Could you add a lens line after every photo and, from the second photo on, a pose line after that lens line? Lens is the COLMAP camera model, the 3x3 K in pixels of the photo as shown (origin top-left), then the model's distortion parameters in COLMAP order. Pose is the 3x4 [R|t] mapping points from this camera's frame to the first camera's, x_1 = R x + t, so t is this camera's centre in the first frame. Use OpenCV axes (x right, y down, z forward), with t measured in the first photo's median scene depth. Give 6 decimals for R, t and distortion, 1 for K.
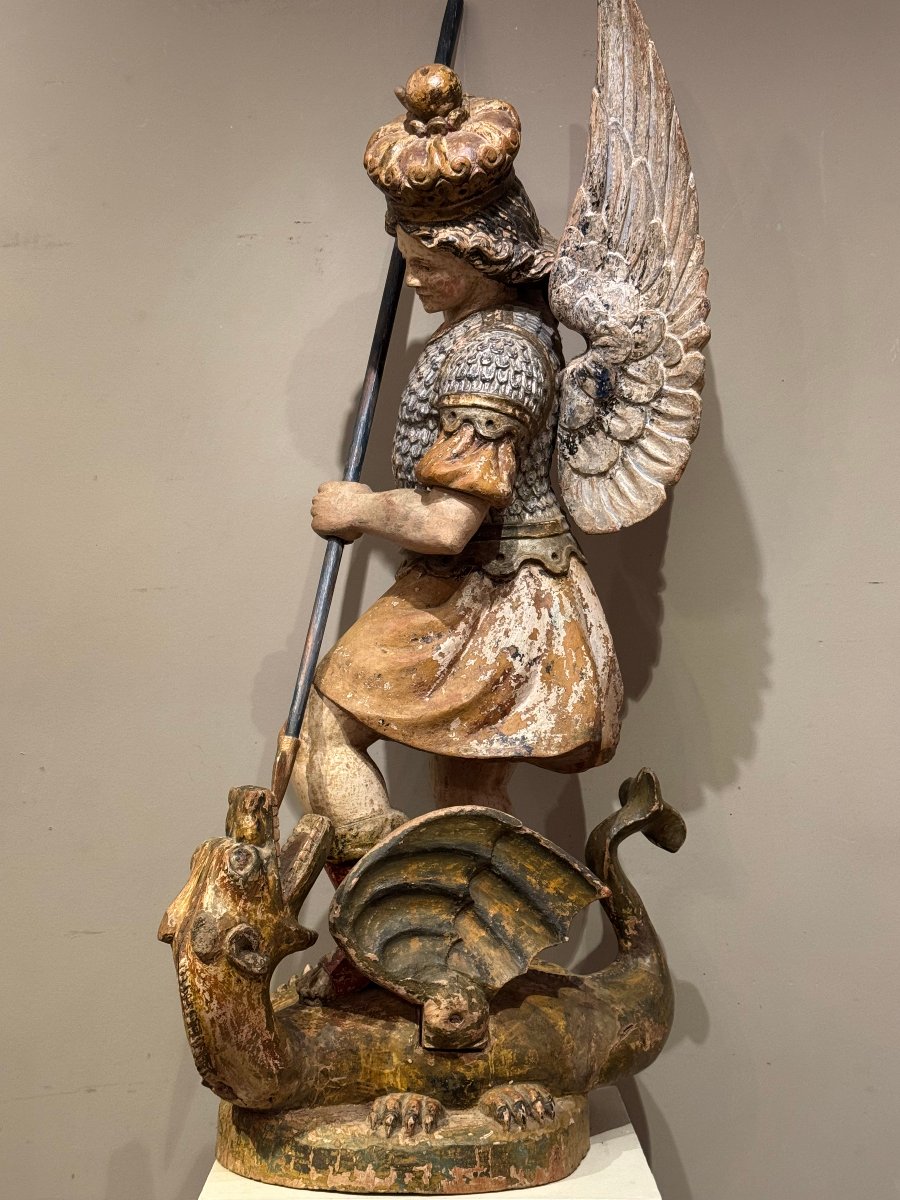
lens RADIAL K [[1734.2, 0, 454.7], [0, 1734.2, 601.6], [0, 0, 1]] dist [0.146393, 0.000000]
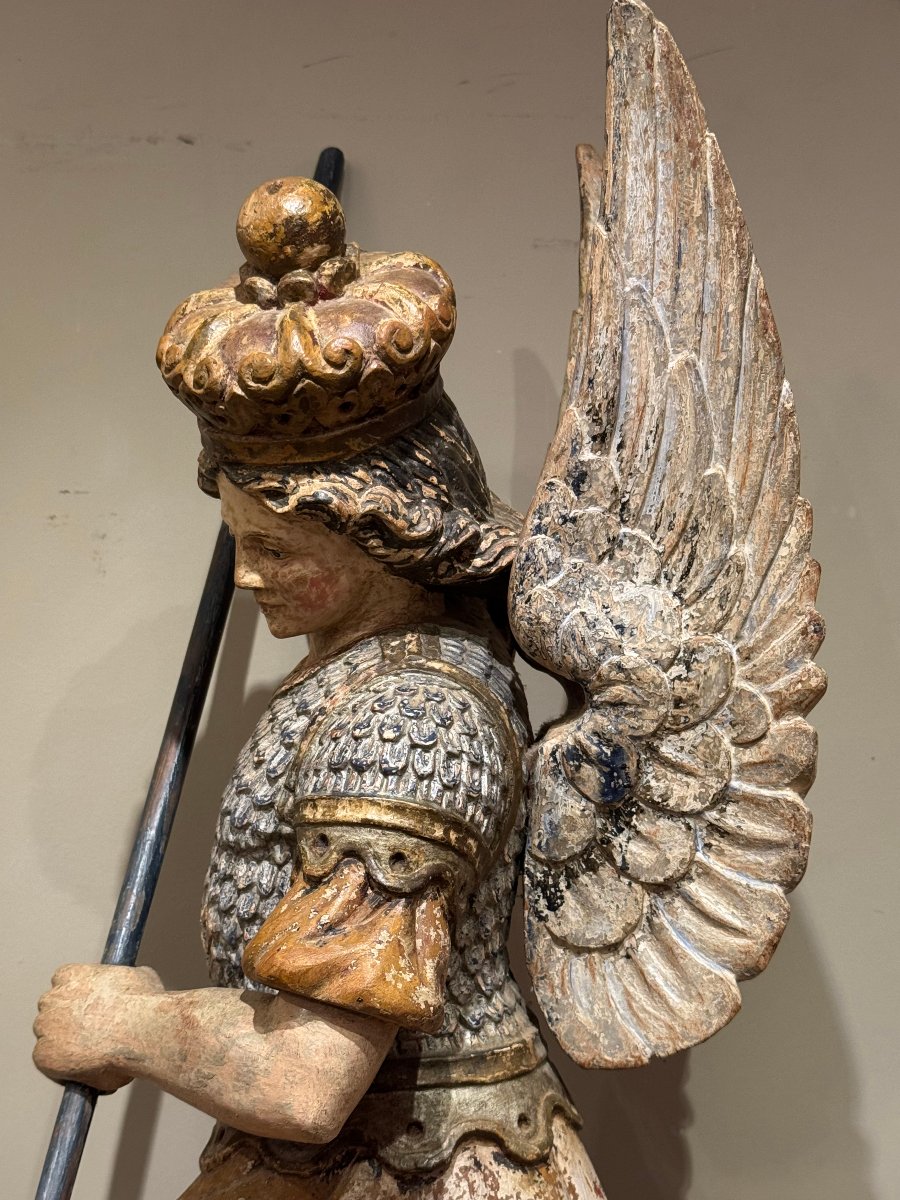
lens RADIAL K [[1734.2, 0, 455.5], [0, 1734.2, 601.3], [0, 0, 1]] dist [0.146393, 0.000000]
pose [[0.997073, 0.010308, 0.075763, -0.001519], [0.004259, 0.981844, -0.189641, -0.079473], [-0.076342, 0.189408, 0.978926, 0.496129]]
